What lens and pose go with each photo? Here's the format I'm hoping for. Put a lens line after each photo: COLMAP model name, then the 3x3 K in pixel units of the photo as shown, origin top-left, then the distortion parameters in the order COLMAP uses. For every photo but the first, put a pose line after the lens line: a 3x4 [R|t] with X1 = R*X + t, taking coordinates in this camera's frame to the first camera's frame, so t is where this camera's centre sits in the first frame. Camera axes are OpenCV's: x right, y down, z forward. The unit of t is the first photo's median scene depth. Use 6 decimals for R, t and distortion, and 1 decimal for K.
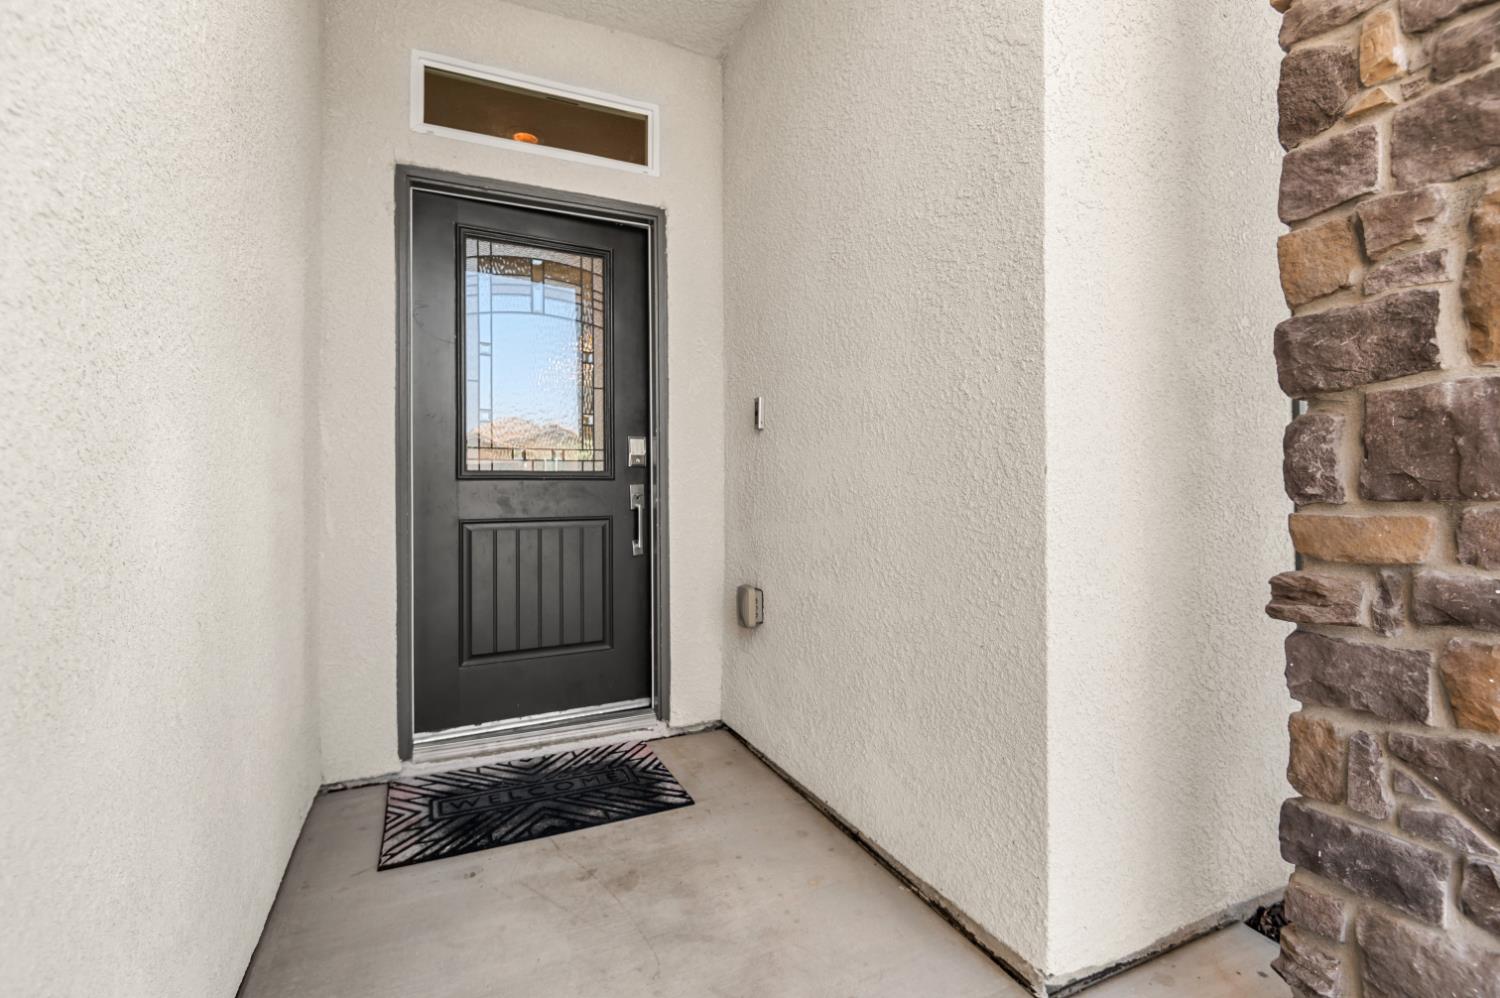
lens RADIAL K [[692.7, 0, 752.8], [0, 692.7, 485.7], [0, 0, 1]] dist [0.005388, -0.002679]
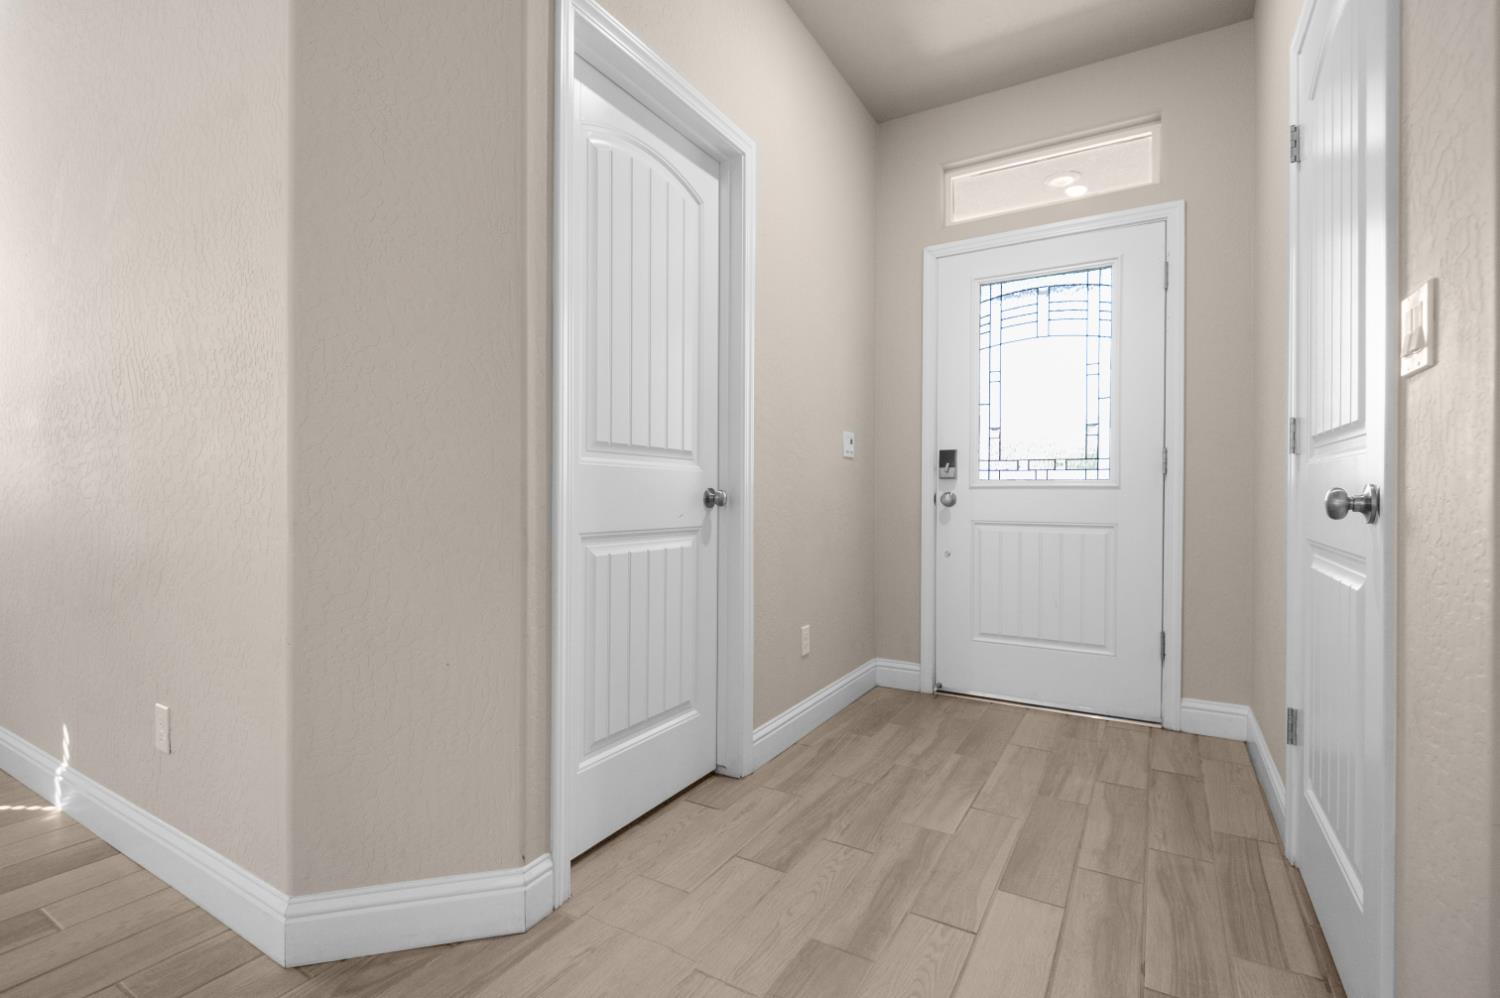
lens RADIAL K [[692.7, 0, 747.1], [0, 692.7, 499.5], [0, 0, 1]] dist [0.005388, -0.002679]
pose [[0.562844, 0.007151, -0.826532, 0.336280], [-0.004790, 0.999974, 0.005390, 0.005955], [0.826549, 0.000926, 0.562864, -0.003476]]
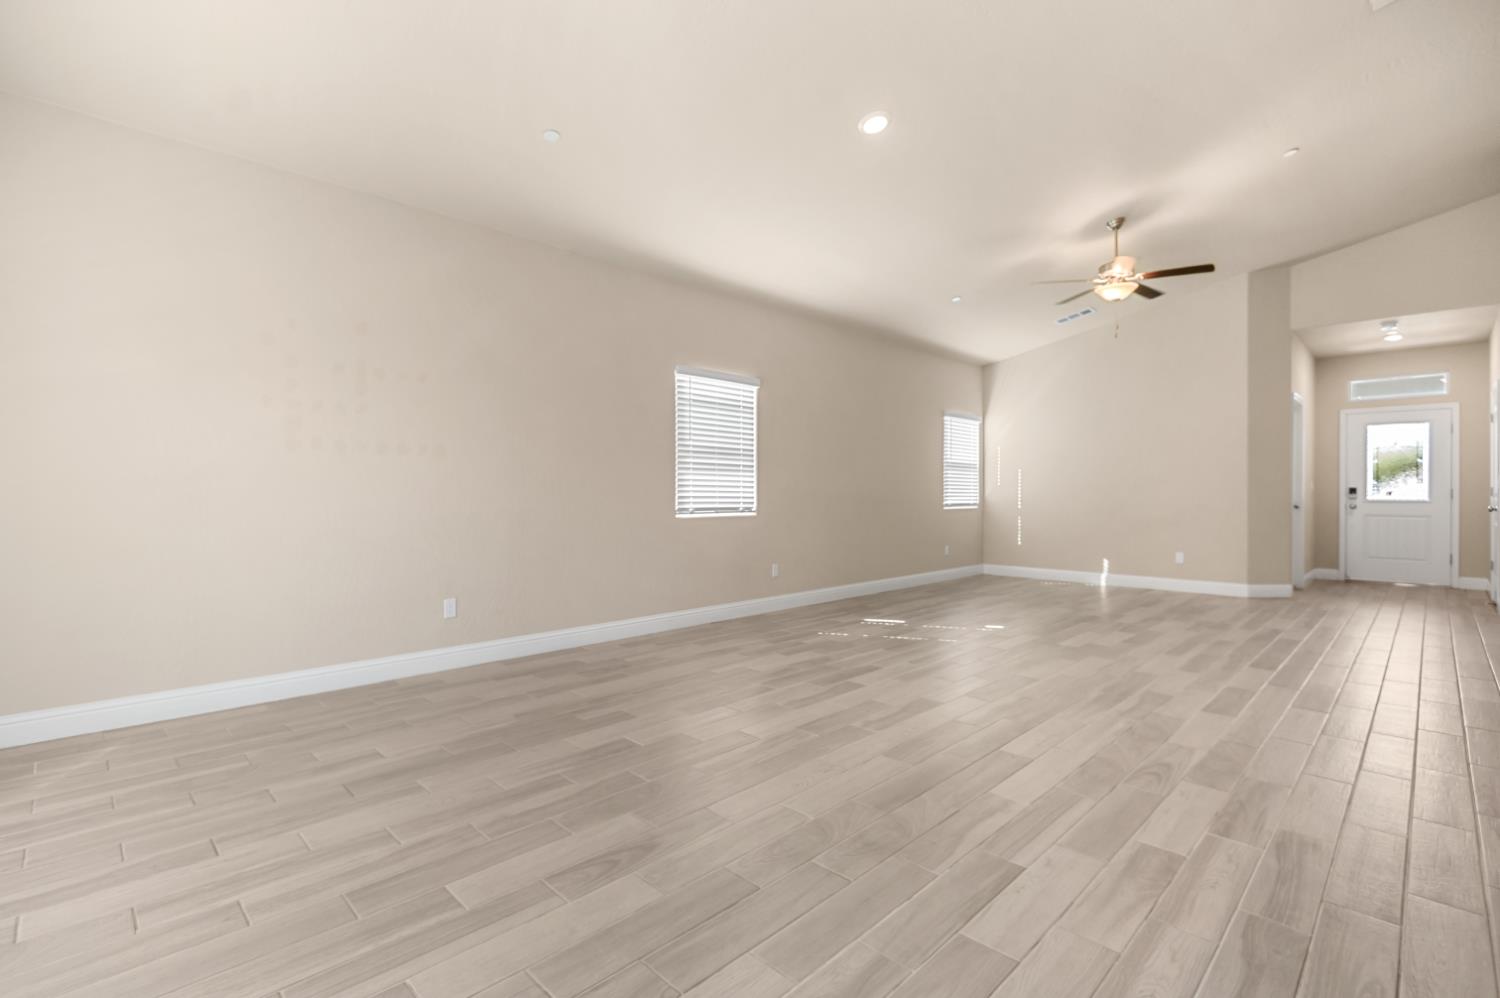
lens RADIAL K [[692.7, 0, 754.1], [0, 692.7, 498.5], [0, 0, 1]] dist [0.005388, -0.002679]
pose [[0.355540, -0.003811, -0.934653, 1.455470], [-0.005627, 0.999965, -0.006218, 0.008439], [0.934644, 0.007470, 0.355506, -2.543130]]
